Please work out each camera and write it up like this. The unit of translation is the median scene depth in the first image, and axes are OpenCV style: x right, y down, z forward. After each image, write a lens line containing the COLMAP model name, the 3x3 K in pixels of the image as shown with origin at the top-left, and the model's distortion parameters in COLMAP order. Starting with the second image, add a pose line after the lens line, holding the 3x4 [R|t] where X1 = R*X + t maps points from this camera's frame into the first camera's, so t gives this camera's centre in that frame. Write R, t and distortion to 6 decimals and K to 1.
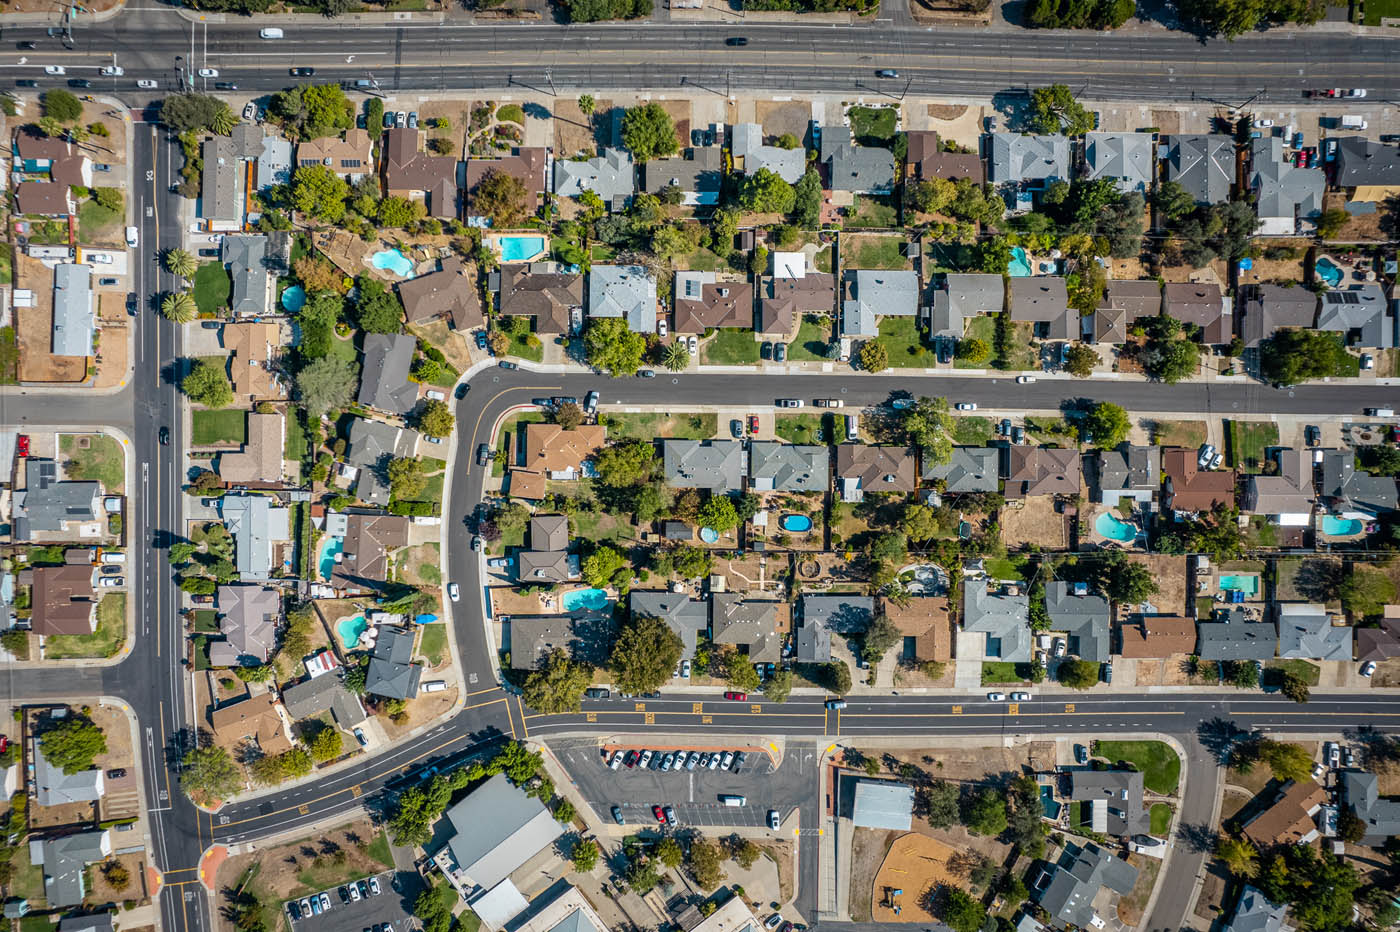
lens RADIAL K [[889.2, 0, 696.3], [0, 889.2, 471.8], [0, 0, 1]] dist [-0.084695, 0.068020]
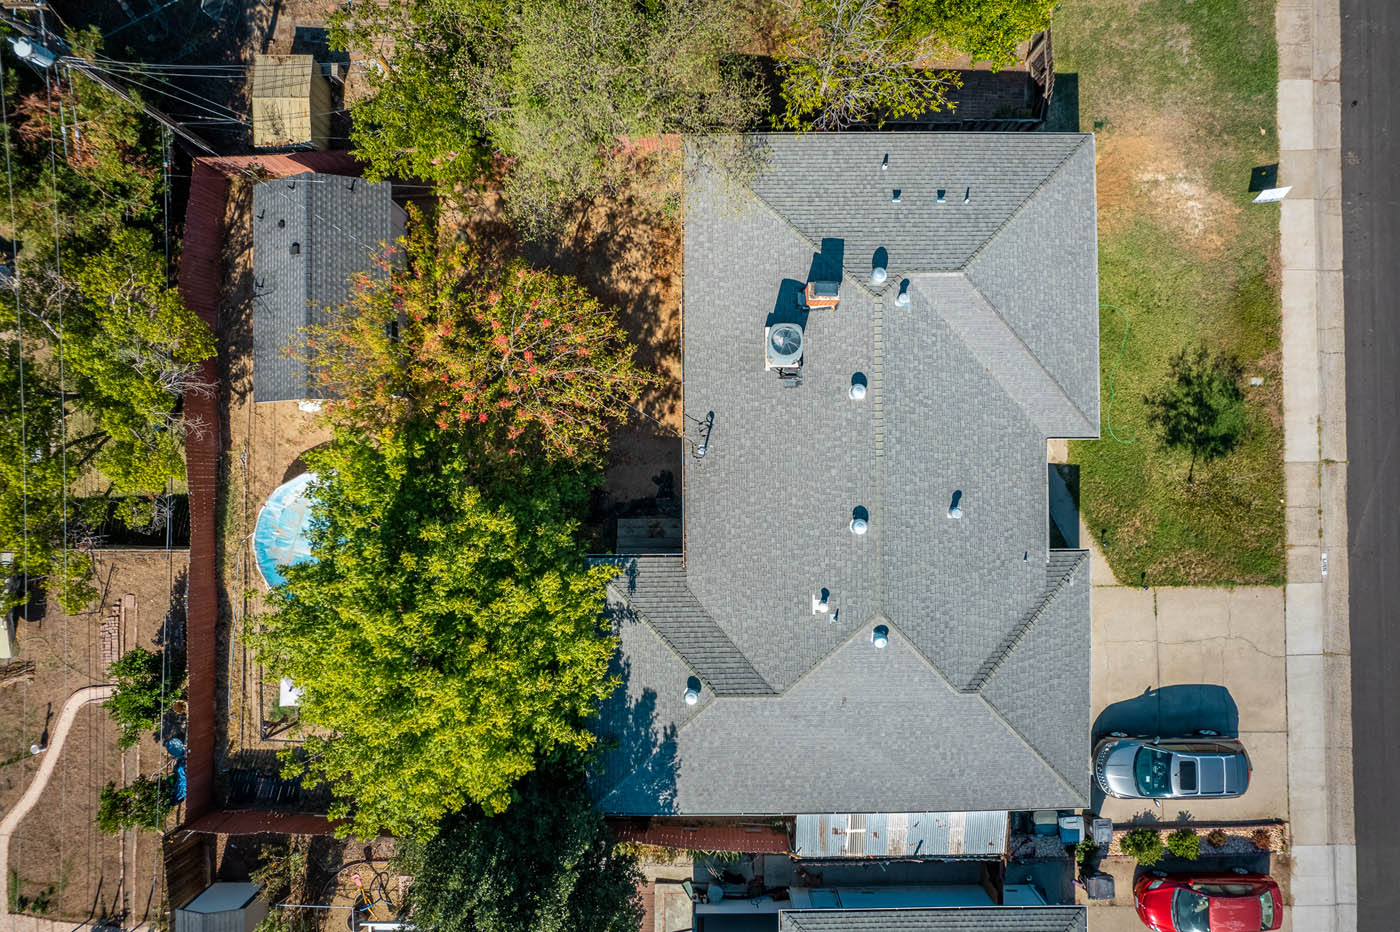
lens RADIAL K [[889.2, 0, 696.3], [0, 889.2, 471.8], [0, 0, 1]] dist [-0.084695, 0.068020]
pose [[0.018945, 0.999816, 0.003106, 0.006165], [-0.999664, 0.018887, 0.017777, 0.014113], [0.017715, -0.003442, 0.999837, 0.882319]]
